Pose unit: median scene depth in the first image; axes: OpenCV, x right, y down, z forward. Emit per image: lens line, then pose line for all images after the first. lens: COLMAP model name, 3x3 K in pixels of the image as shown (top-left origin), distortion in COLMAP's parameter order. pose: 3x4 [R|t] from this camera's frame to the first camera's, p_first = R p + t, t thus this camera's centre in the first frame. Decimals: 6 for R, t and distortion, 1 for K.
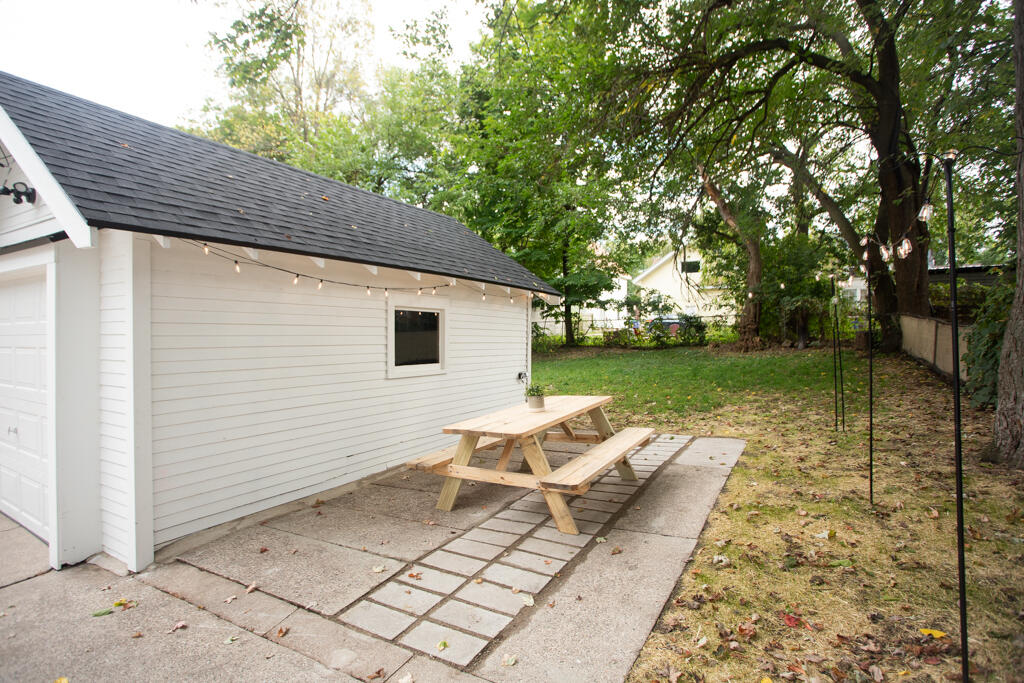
lens RADIAL K [[494.6, 0, 516.6], [0, 494.6, 343.0], [0, 0, 1]] dist [-0.076743, 0.036132]
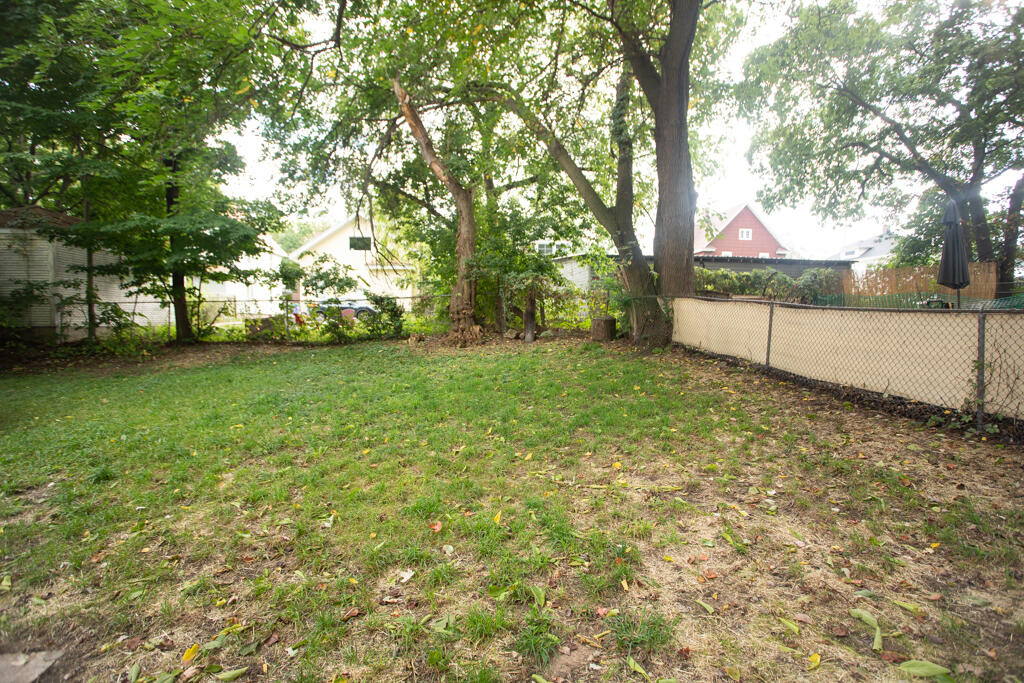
lens RADIAL K [[494.6, 0, 516.6], [0, 494.6, 343.0], [0, 0, 1]] dist [-0.076743, 0.036132]
pose [[0.783867, -0.030225, 0.620192, 0.072449], [0.013699, 0.999413, 0.031392, -0.008256], [-0.620777, -0.016110, 0.783821, 0.339579]]
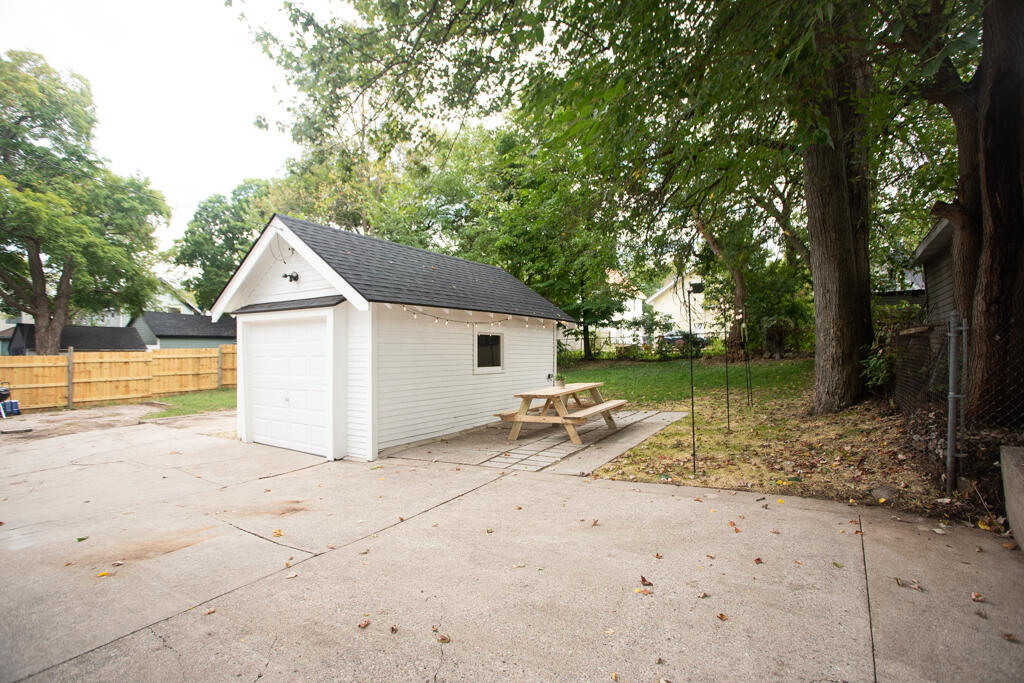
lens RADIAL K [[494.6, 0, 516.6], [0, 494.6, 343.0], [0, 0, 1]] dist [-0.076743, 0.036132]
pose [[0.998927, -0.008939, -0.045450, -0.010150], [0.007374, 0.999378, -0.034495, 0.007309], [0.045730, 0.034123, 0.998371, -0.222743]]
